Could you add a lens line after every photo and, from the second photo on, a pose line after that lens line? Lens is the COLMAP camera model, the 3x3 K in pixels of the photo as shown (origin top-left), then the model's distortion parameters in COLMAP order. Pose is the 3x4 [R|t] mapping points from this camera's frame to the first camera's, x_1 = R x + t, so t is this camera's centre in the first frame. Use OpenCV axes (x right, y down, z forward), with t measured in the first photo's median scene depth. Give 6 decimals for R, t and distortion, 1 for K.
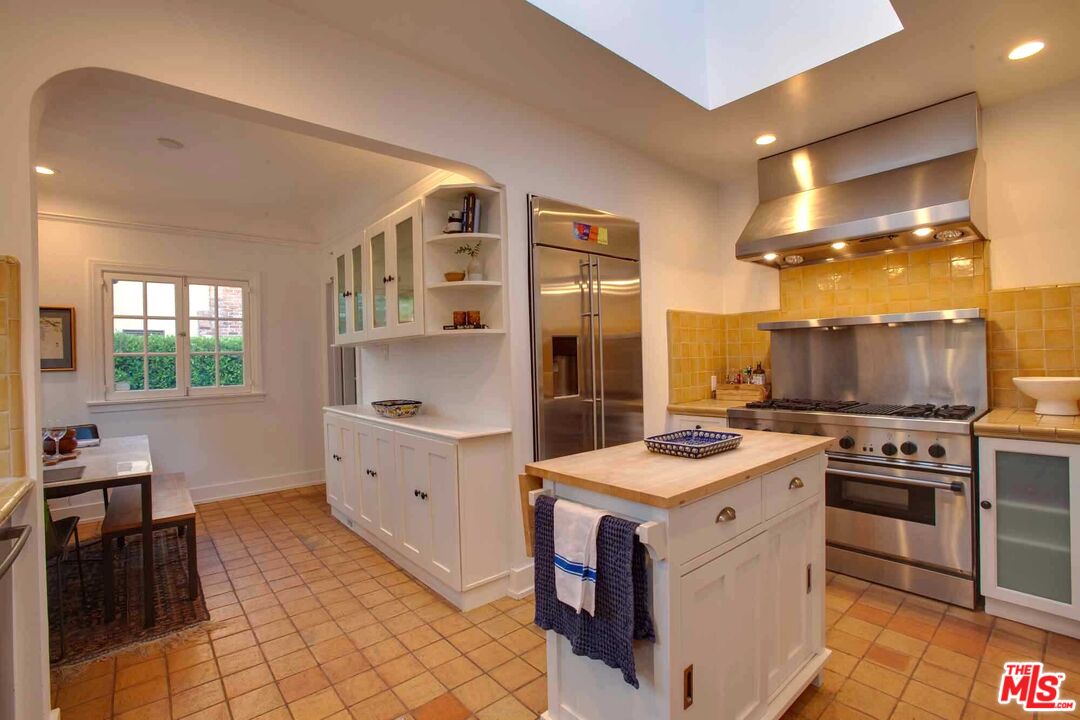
lens RADIAL K [[487.7, 0, 540.0], [0, 487.7, 360.0], [0, 0, 1]] dist [-0.072809, 0.024788]
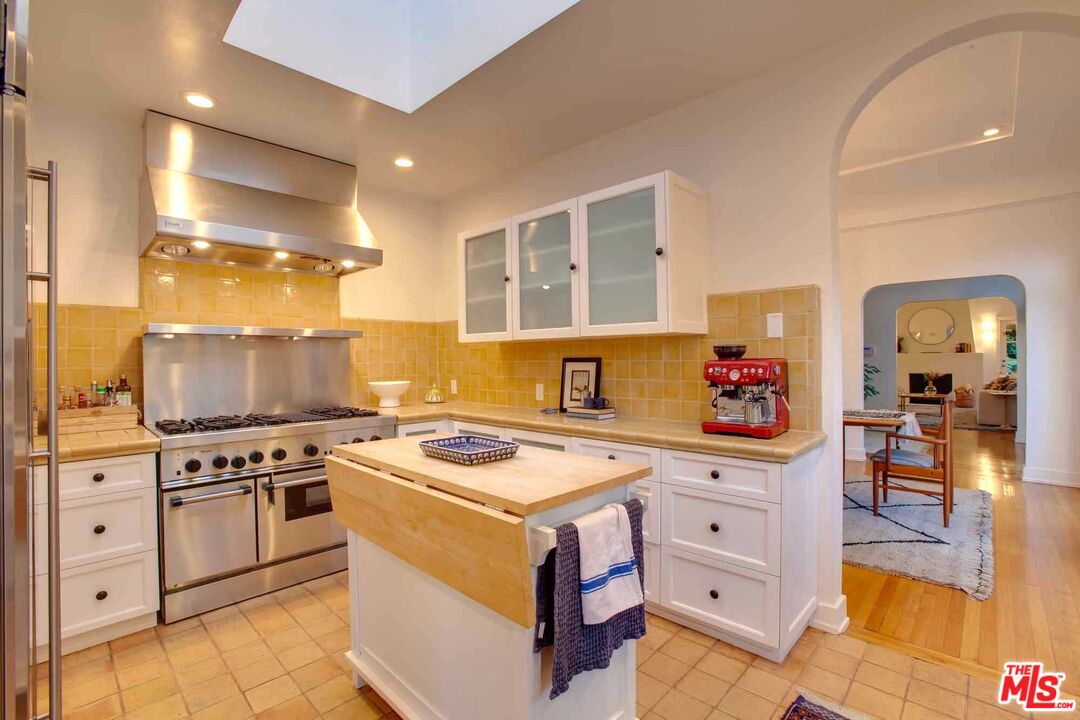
lens RADIAL K [[487.7, 0, 540.0], [0, 487.7, 360.0], [0, 0, 1]] dist [-0.072809, 0.024788]
pose [[-0.084531, 0.022775, 0.996161, -0.410580], [0.015469, 0.999648, -0.021542, 0.007552], [-0.996301, 0.013589, -0.084853, 0.559676]]
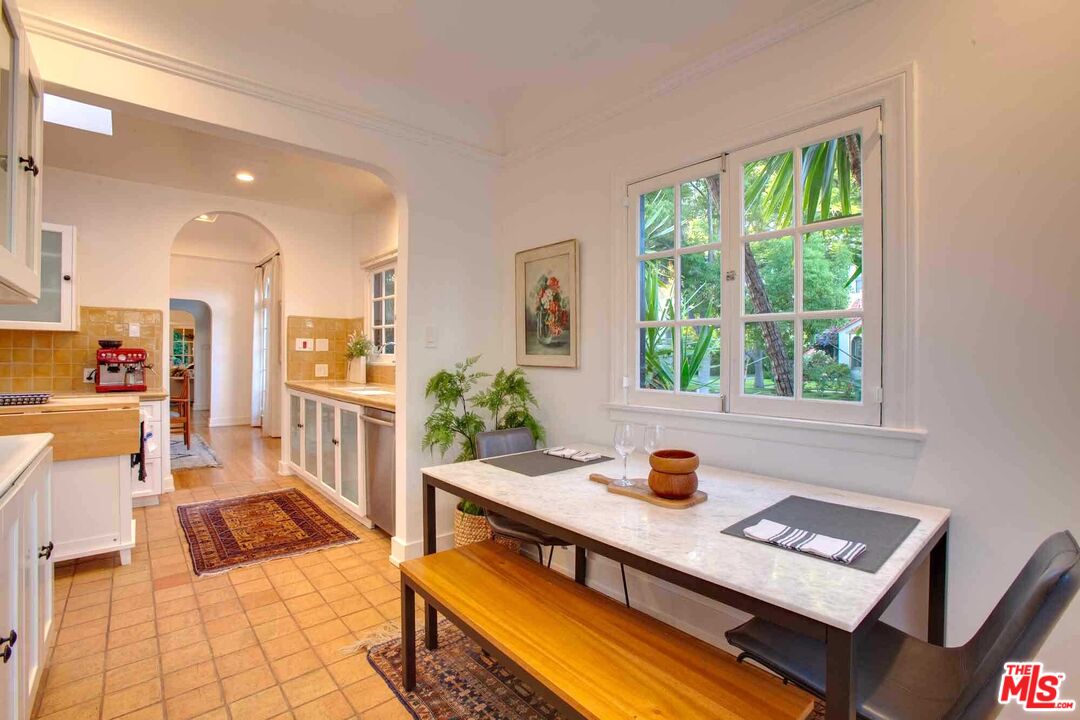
lens RADIAL K [[493.3, 0, 540.0], [0, 493.3, 360.0], [0, 0, 1]] dist [-0.079735, 0.031846]
pose [[-0.999879, 0.014520, -0.005525, -0.833889], [0.014453, 0.999824, 0.011975, 0.027076], [0.005698, 0.011893, -0.999913, 1.505100]]
